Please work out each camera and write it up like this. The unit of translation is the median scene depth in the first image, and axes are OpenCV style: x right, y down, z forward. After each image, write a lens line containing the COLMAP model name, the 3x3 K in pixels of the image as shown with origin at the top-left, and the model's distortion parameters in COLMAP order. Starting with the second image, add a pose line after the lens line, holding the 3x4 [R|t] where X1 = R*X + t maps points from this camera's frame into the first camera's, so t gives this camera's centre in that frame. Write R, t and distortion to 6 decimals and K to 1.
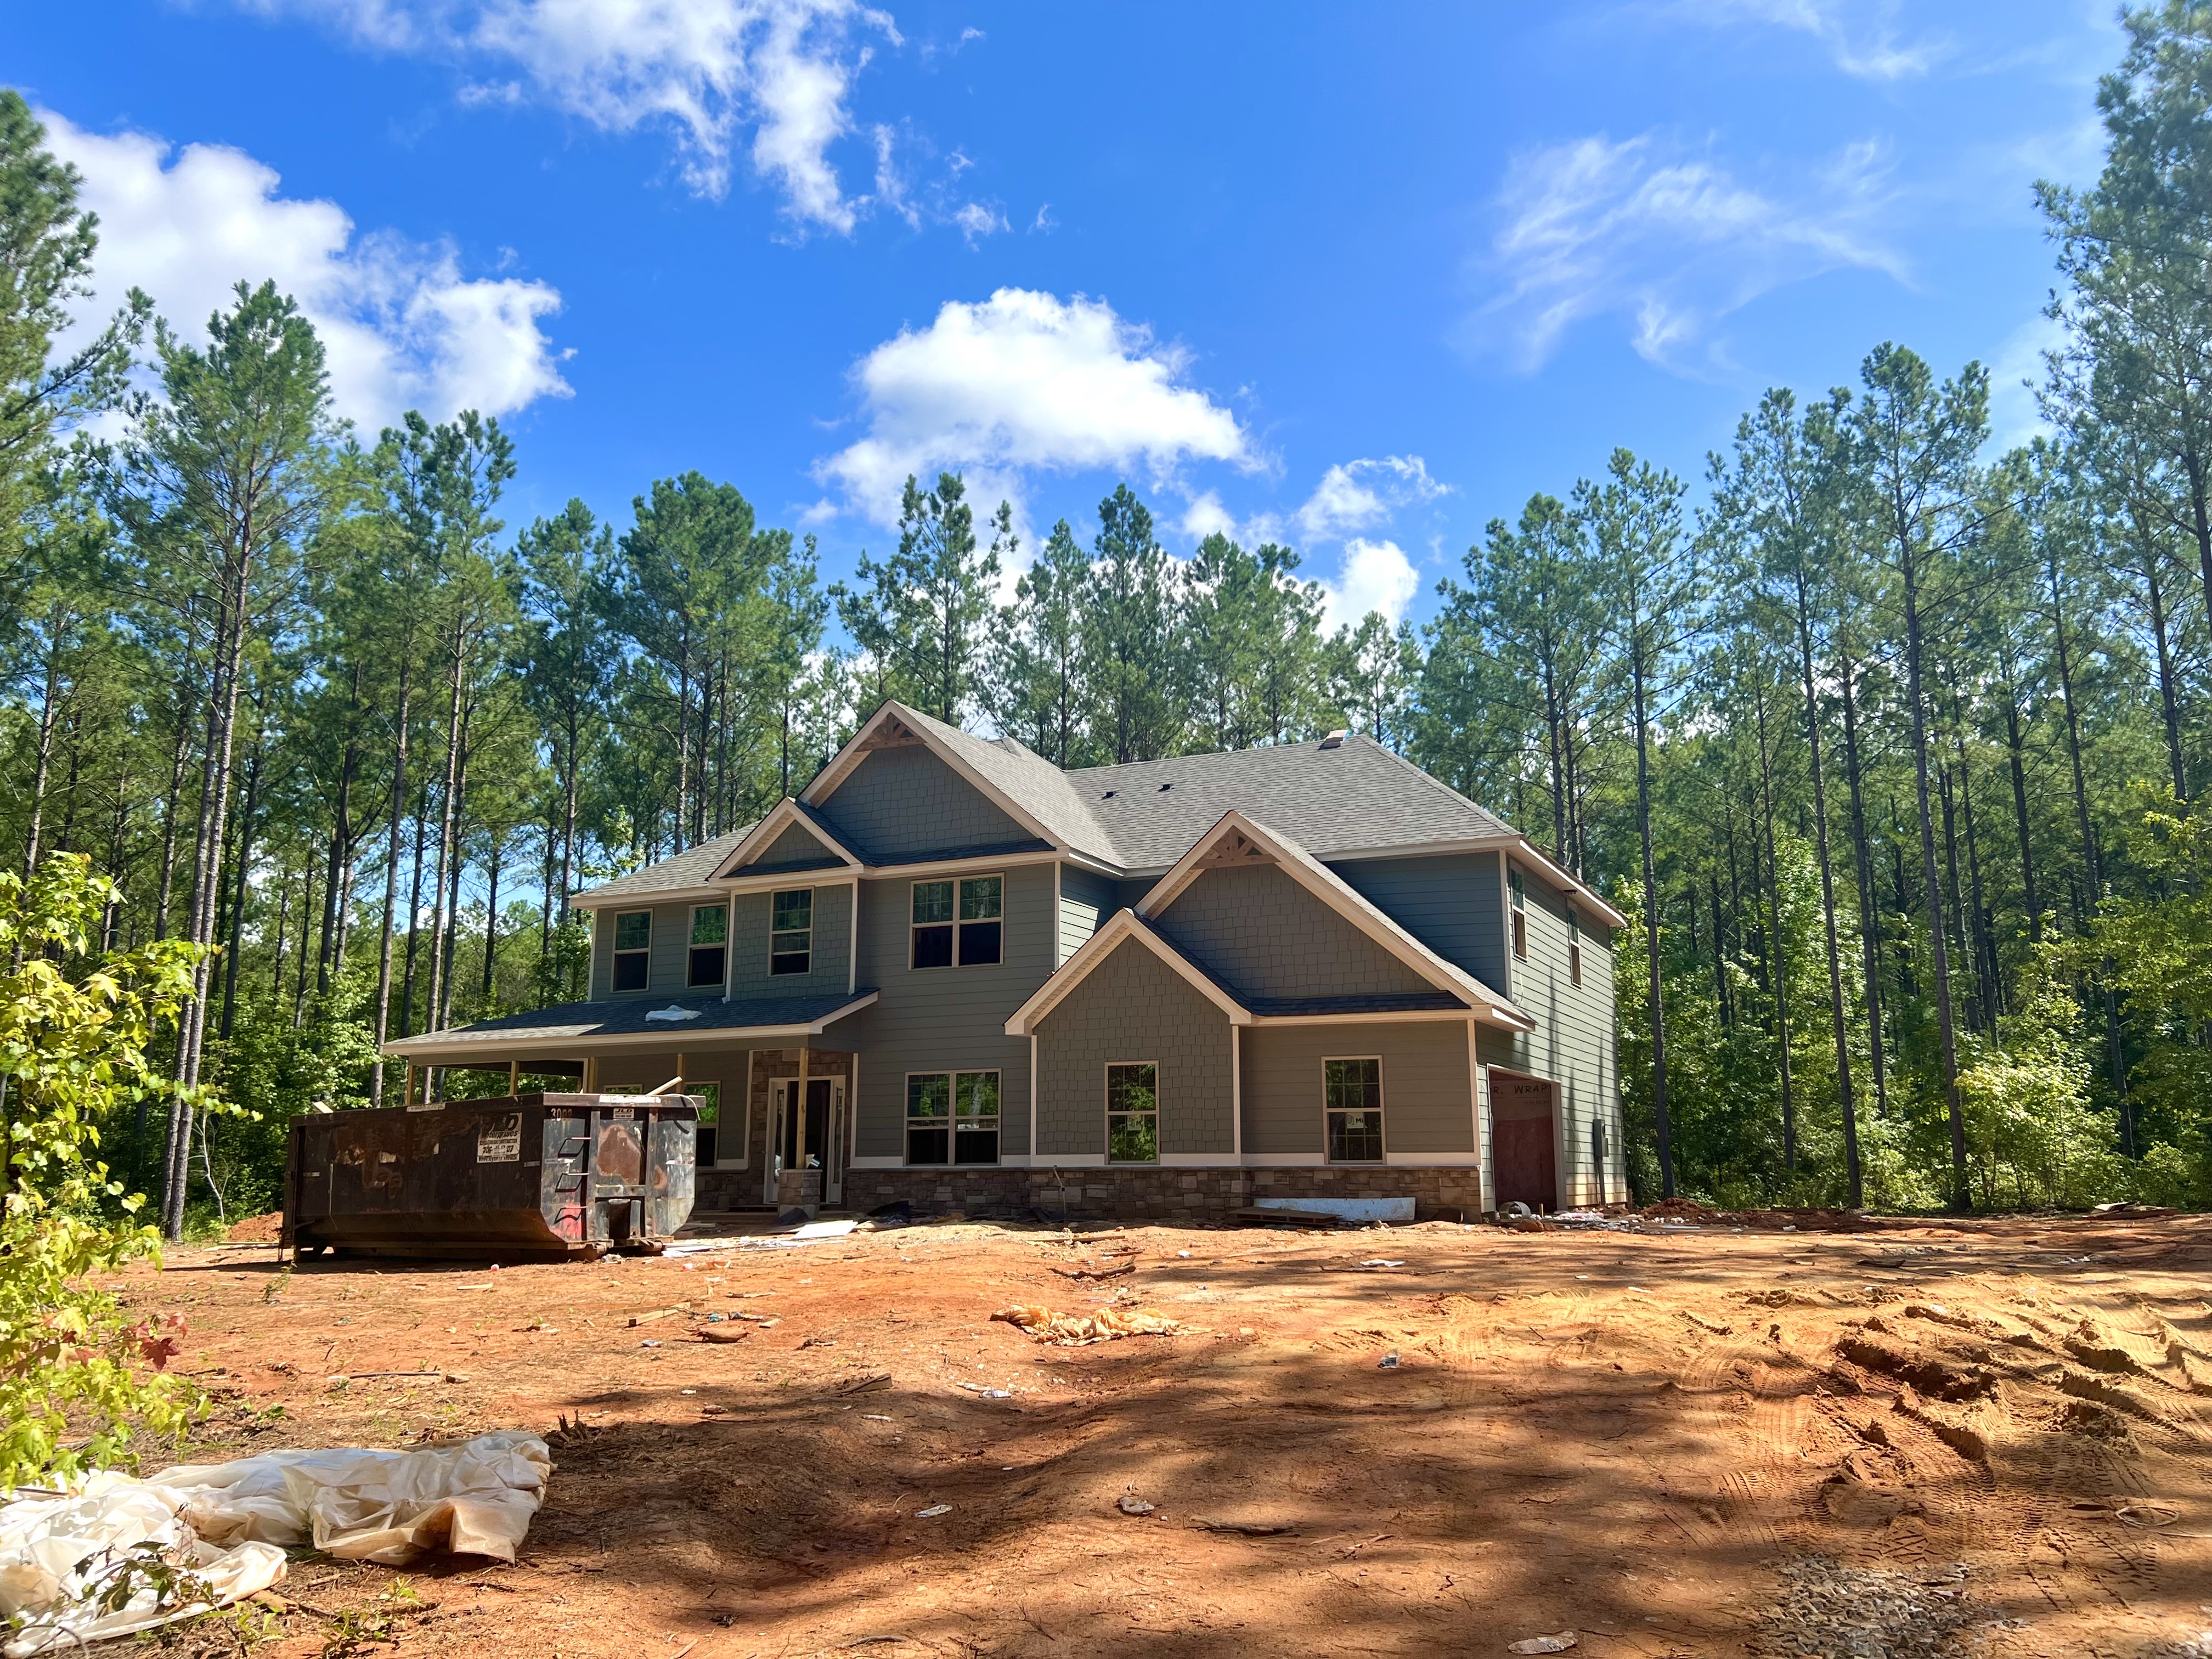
lens RADIAL K [[1647.4, 0, 1106.0], [0, 1647.4, 829.5], [0, 0, 1]] dist [0.103646, -0.186900]
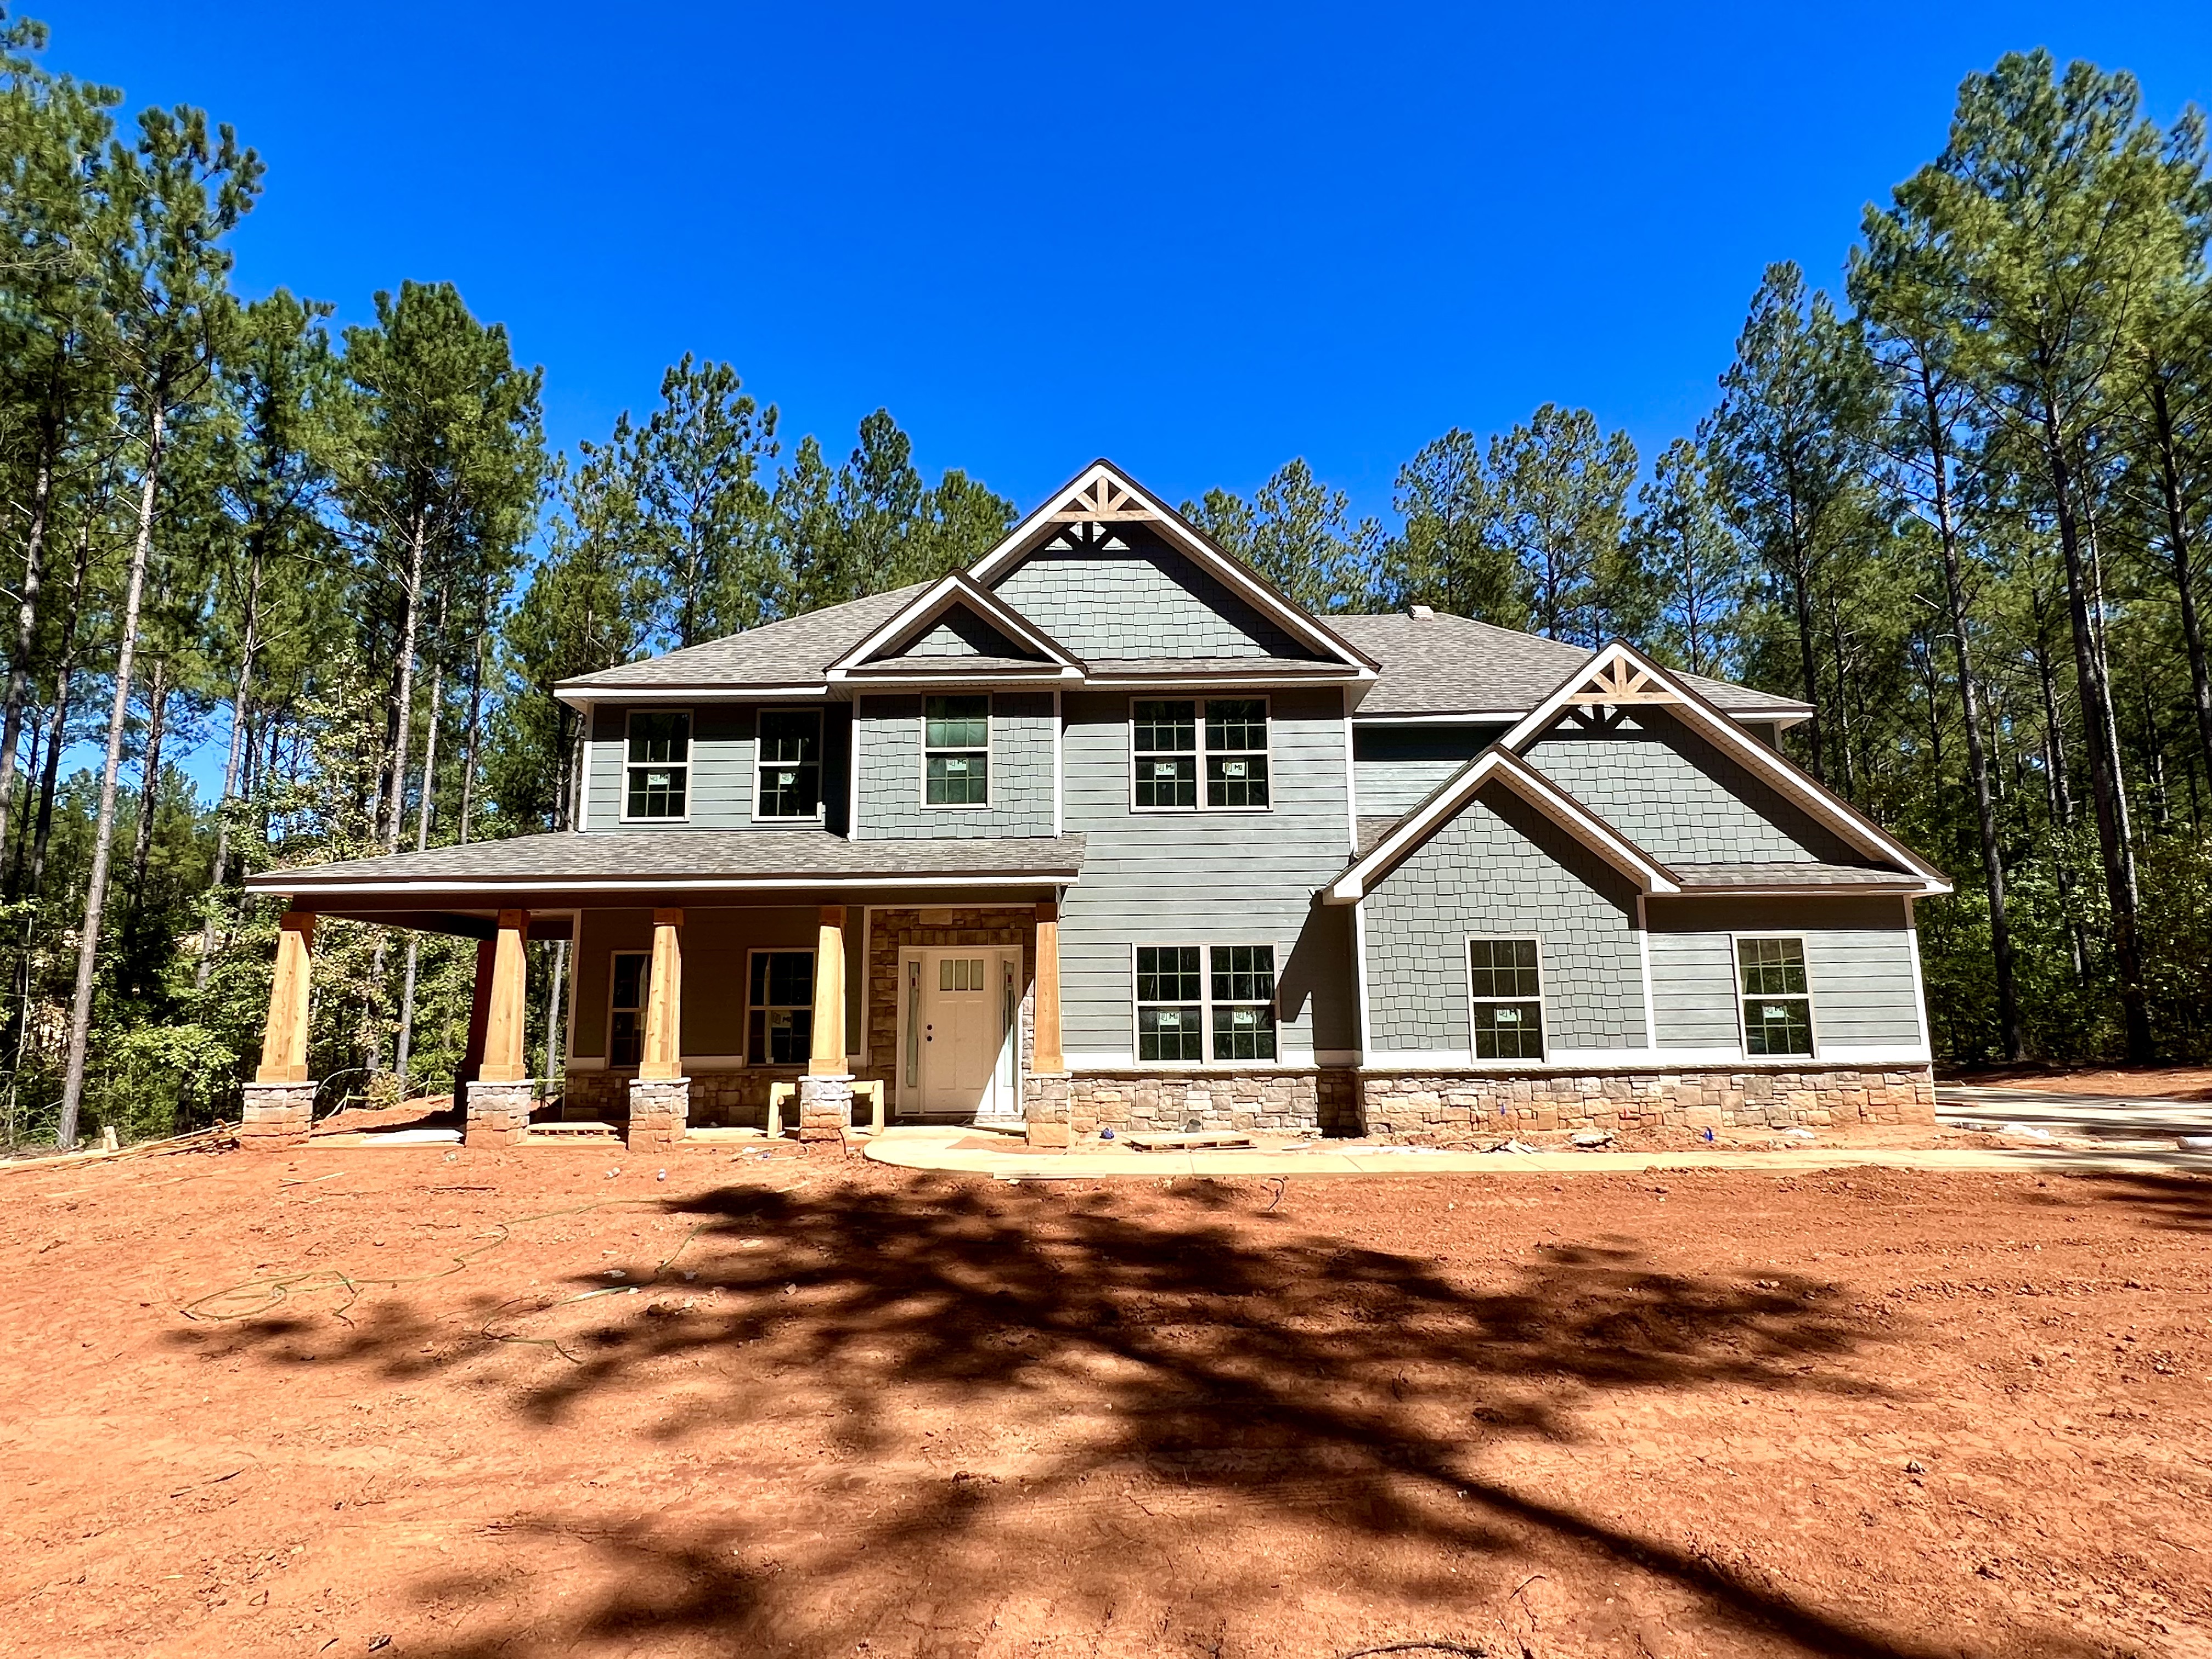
lens RADIAL K [[1164.1, 0, 1106.0], [0, 1164.1, 829.5], [0, 0, 1]] dist [0.000846, 0.000691]
pose [[0.908358, 0.060936, 0.413731, -0.354499], [-0.076461, 0.996850, 0.021053, 0.083569], [-0.411145, -0.050758, 0.910156, 0.514537]]
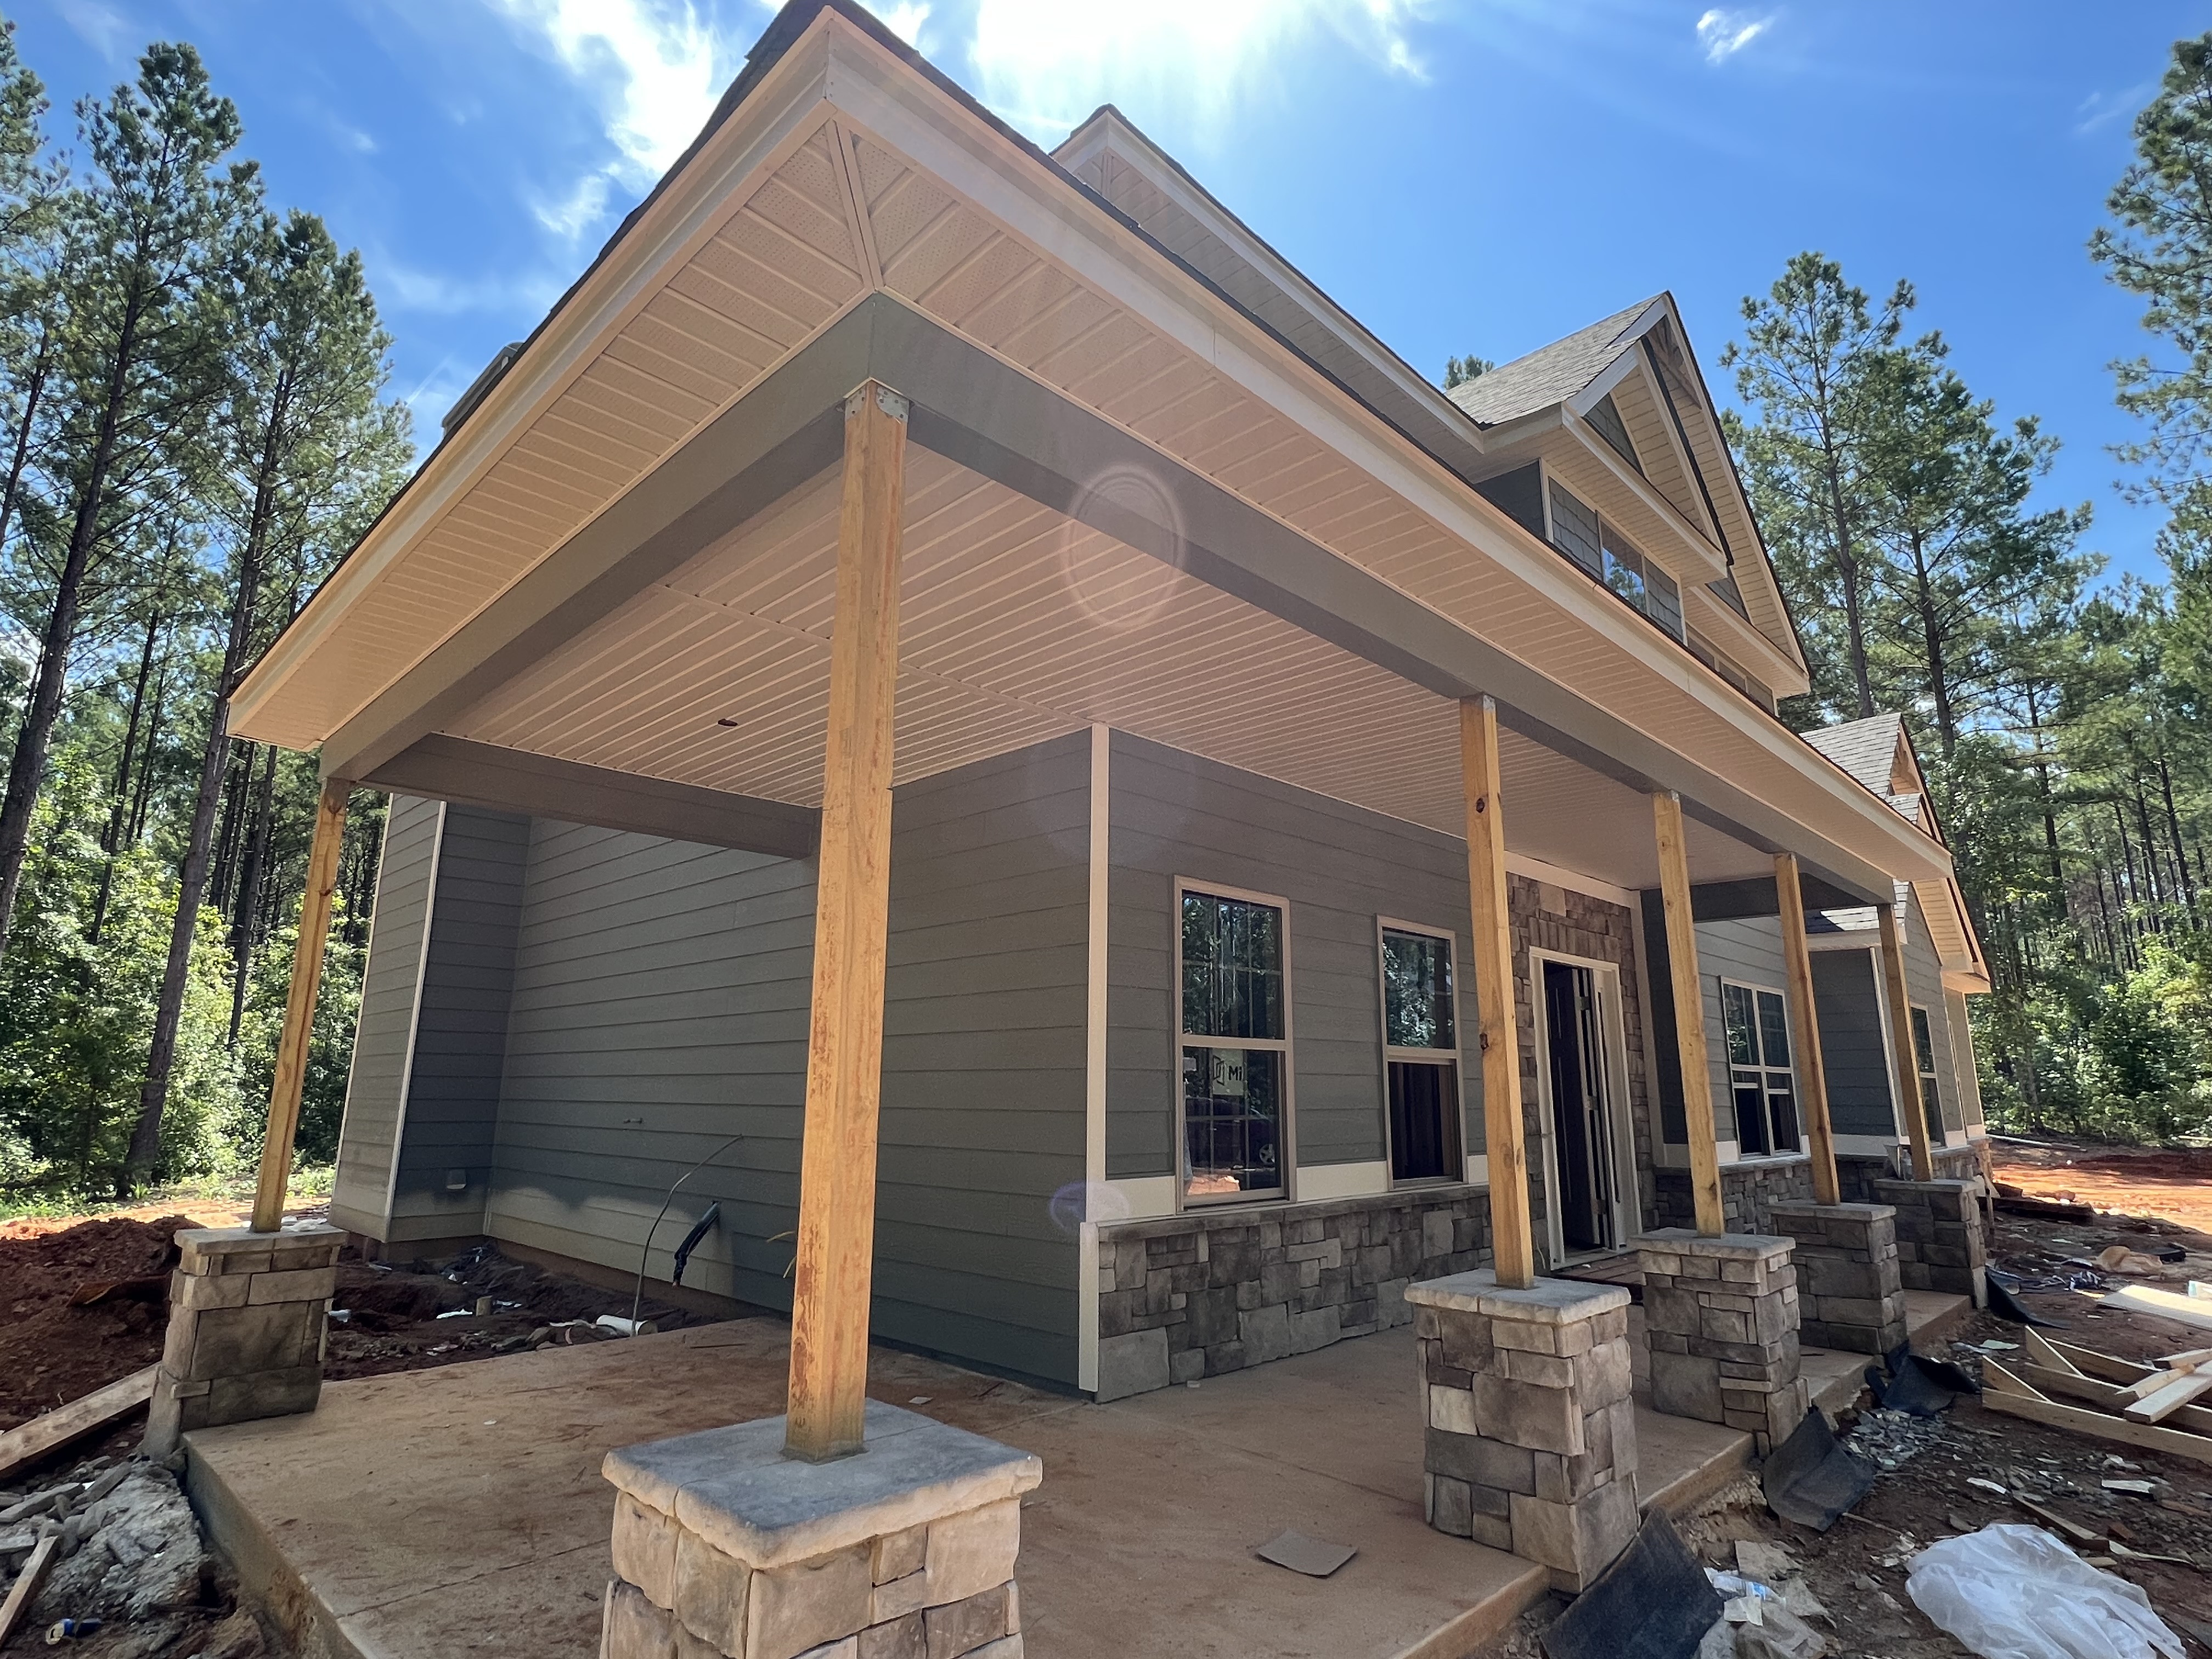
lens RADIAL K [[1164.1, 0, 1106.0], [0, 1164.1, 829.5], [0, 0, 1]] dist [0.000846, 0.000691]
pose [[0.309256, 0.213940, 0.926601, -0.525572], [-0.201447, 0.966992, -0.156032, 0.196095], [-0.929397, -0.138407, 0.342146, 1.051507]]
